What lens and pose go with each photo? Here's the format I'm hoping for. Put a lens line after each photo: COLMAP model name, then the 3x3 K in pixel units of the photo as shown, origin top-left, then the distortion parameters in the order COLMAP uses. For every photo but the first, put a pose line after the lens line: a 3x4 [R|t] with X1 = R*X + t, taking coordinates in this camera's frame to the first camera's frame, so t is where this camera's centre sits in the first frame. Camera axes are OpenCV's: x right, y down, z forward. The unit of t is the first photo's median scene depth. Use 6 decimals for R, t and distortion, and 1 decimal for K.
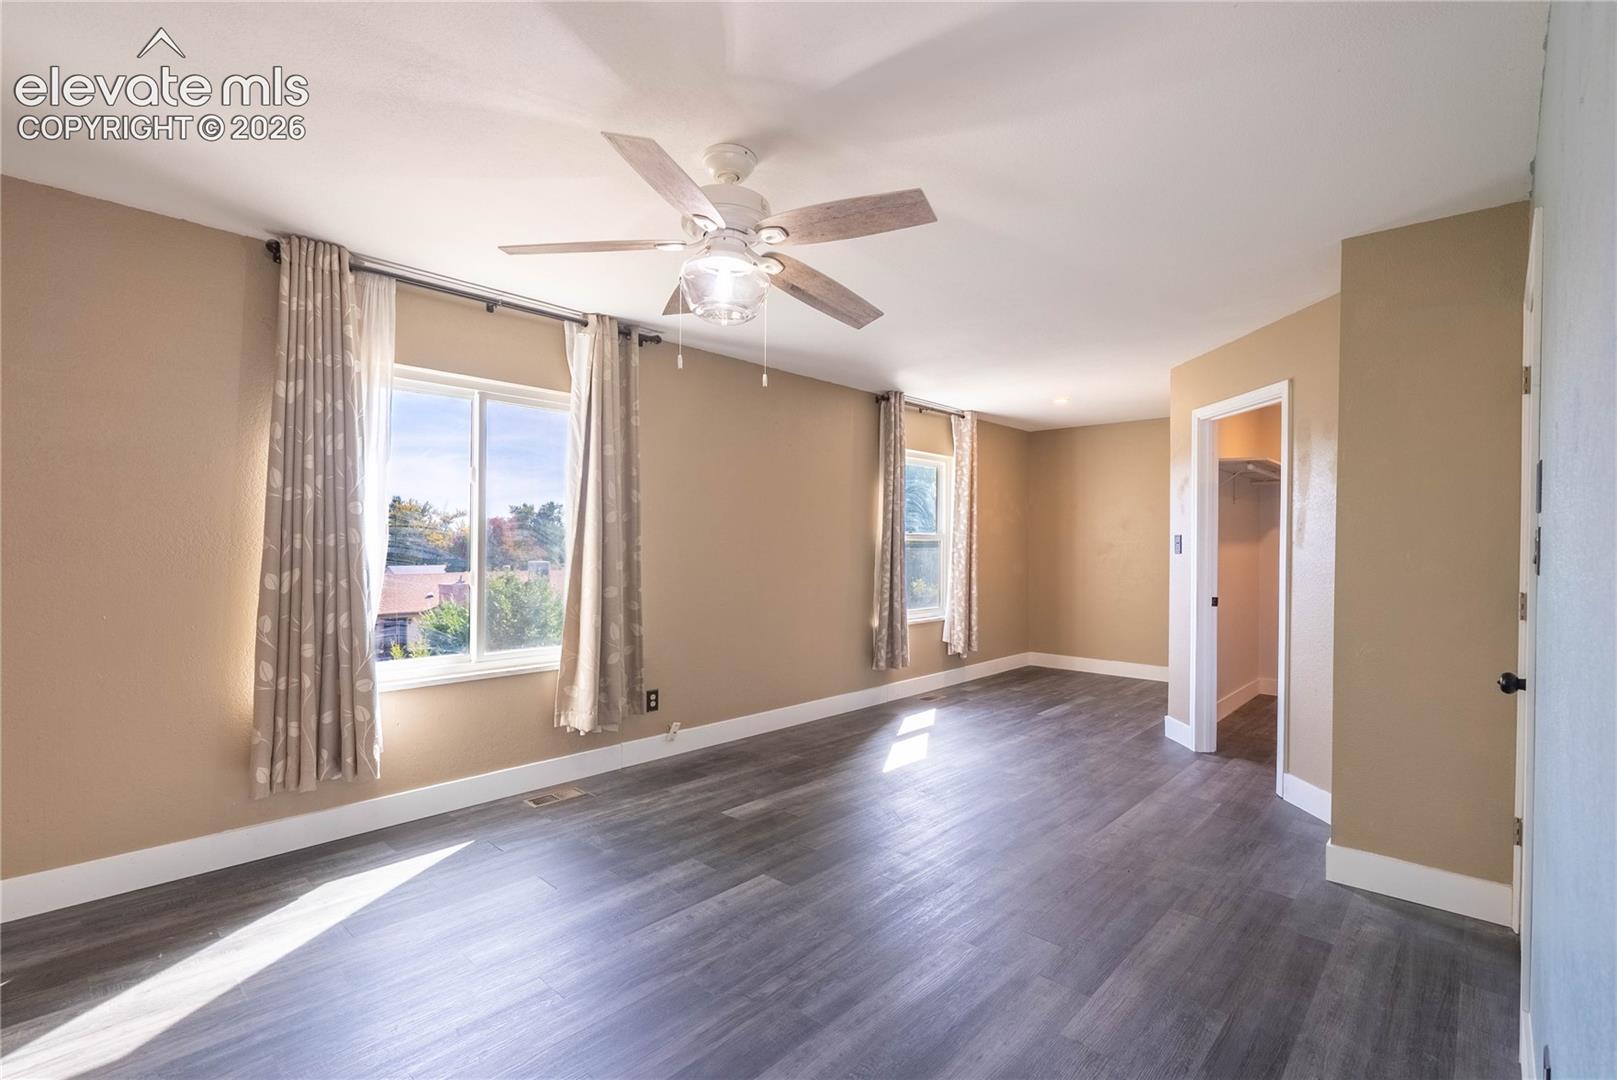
lens RADIAL K [[747.5, 0, 807.0], [0, 747.5, 543.0], [0, 0, 1]] dist [-0.007865, 0.000663]
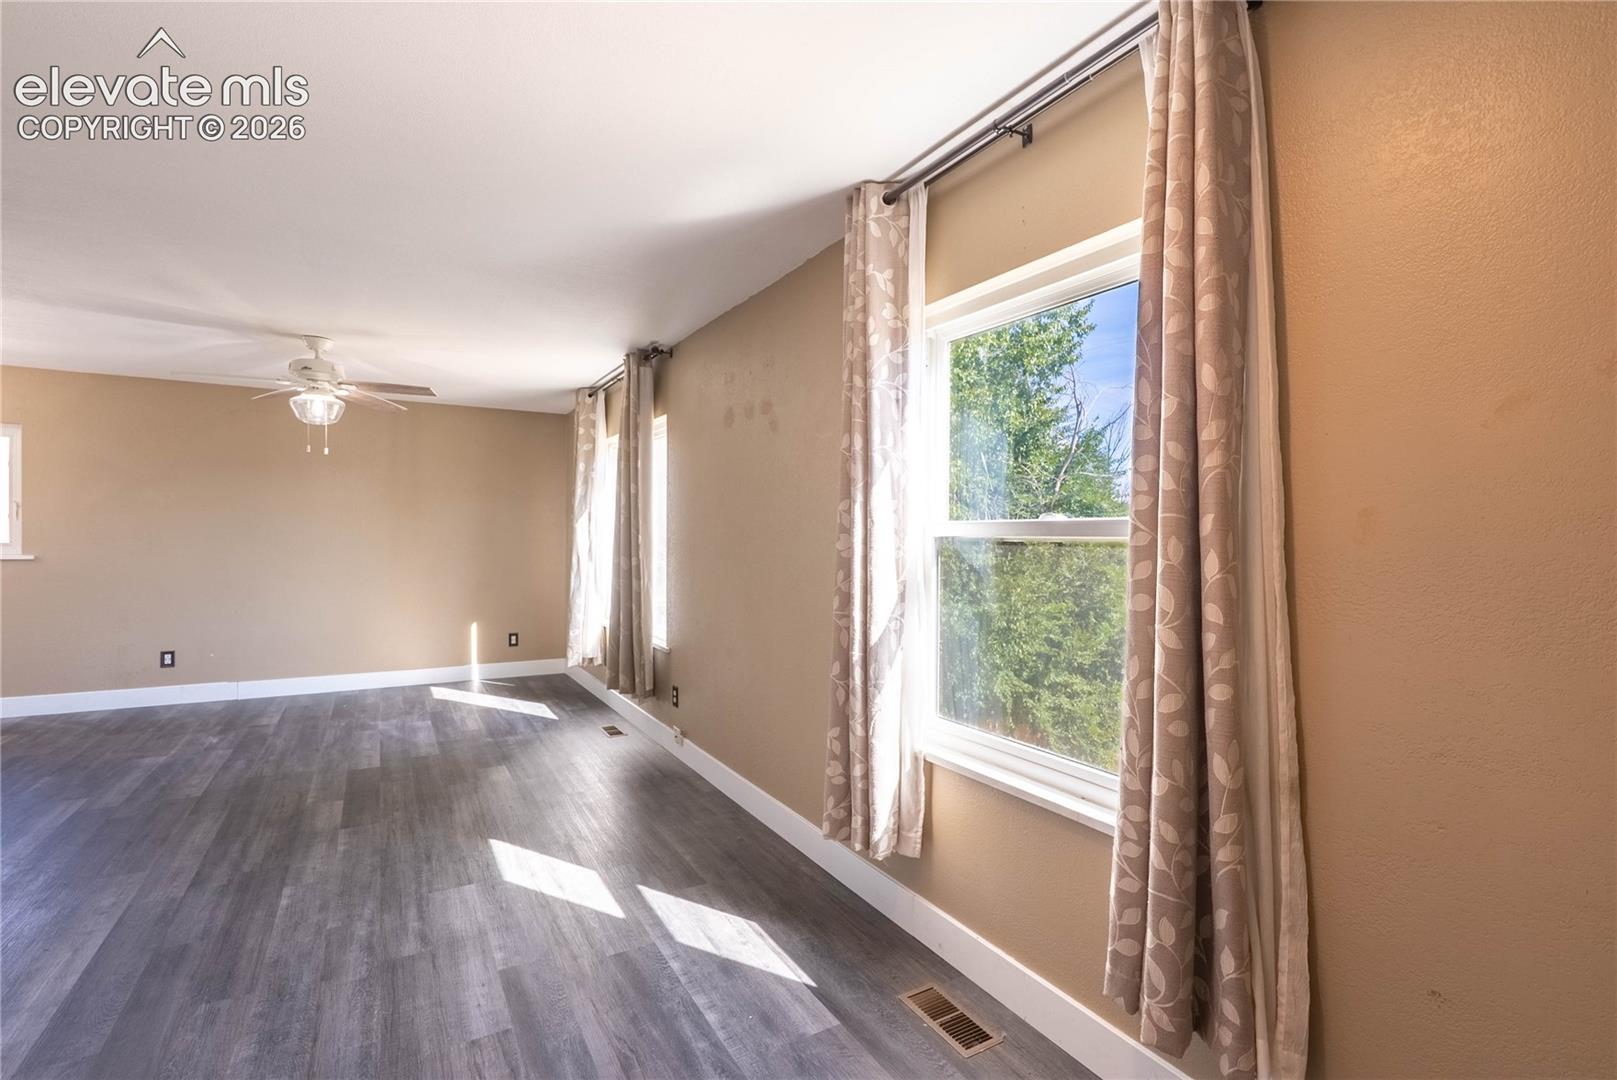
lens RADIAL K [[728.9, 0, 808.4], [0, 728.9, 543.9], [0, 0, 1]] dist [-0.007259, 0.000247]
pose [[-0.288543, -0.006262, -0.957447, 1.044940], [-0.016806, 0.999858, -0.001474, -0.002854], [0.957320, 0.015666, -0.288607, 2.169912]]
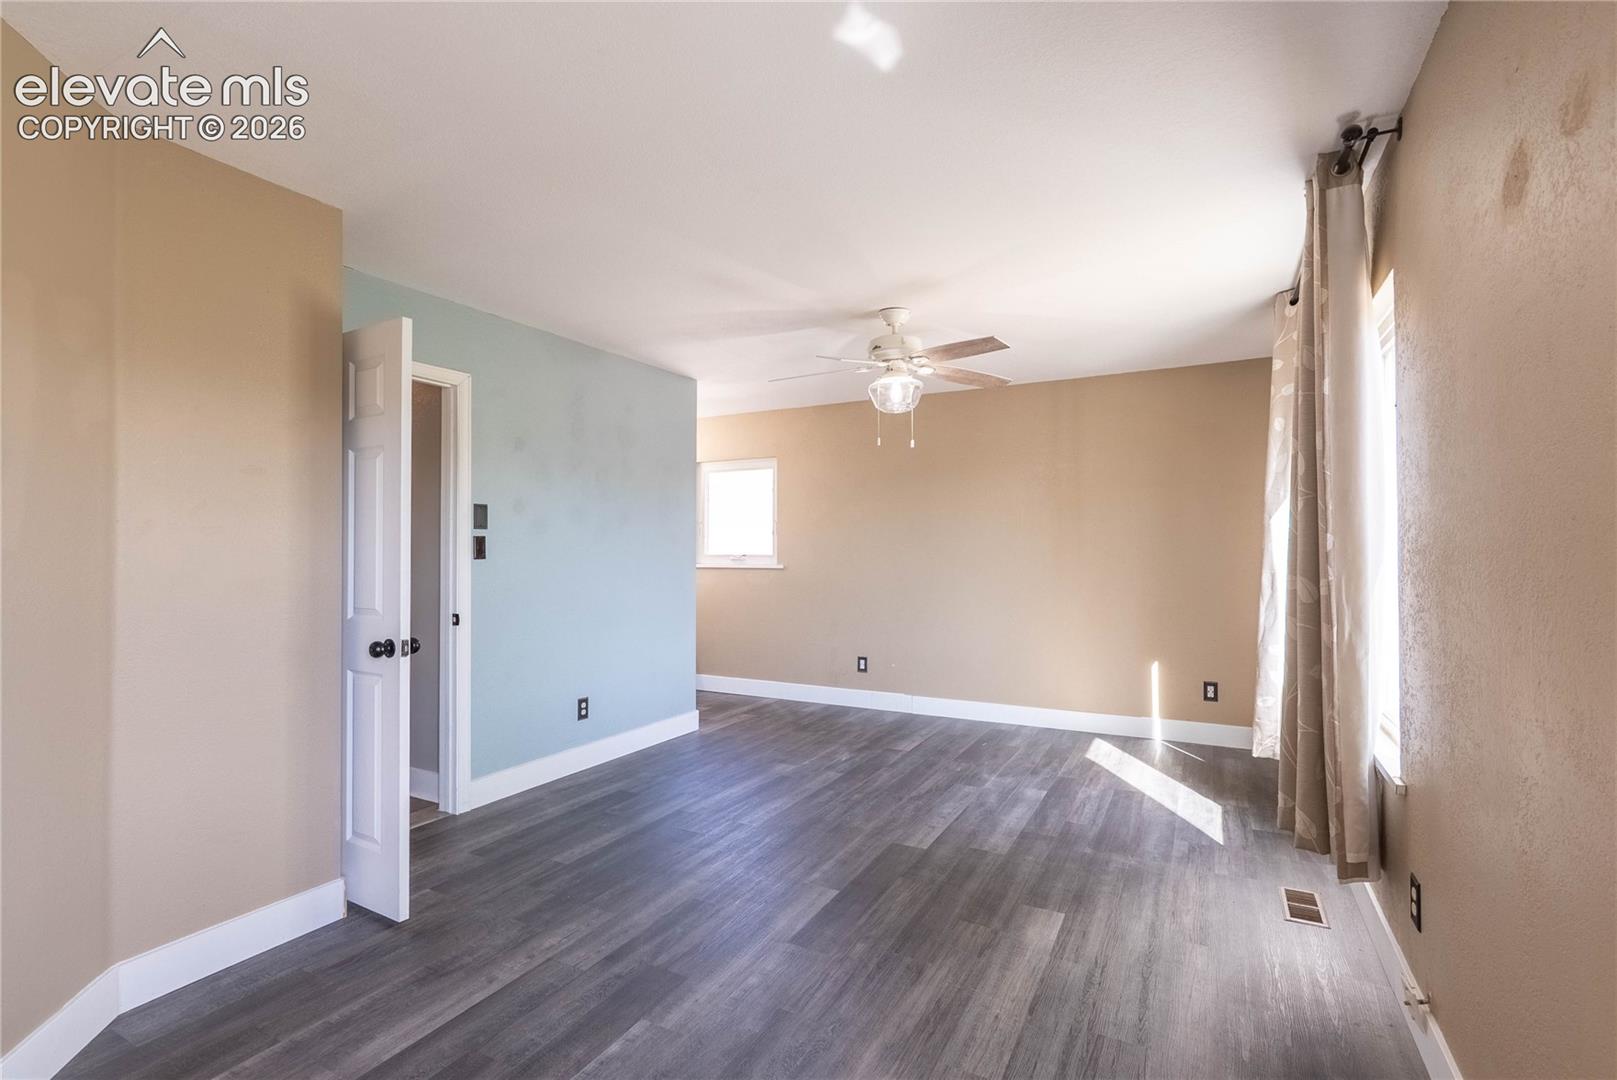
lens RADIAL K [[747.5, 0, 807.0], [0, 747.5, 543.0], [0, 0, 1]] dist [-0.007865, 0.000663]
pose [[-0.967798, -0.009916, -0.251534, 0.384673], [-0.008578, 0.999943, -0.006418, 0.002713], [0.251584, -0.004054, -0.967827, 1.986991]]
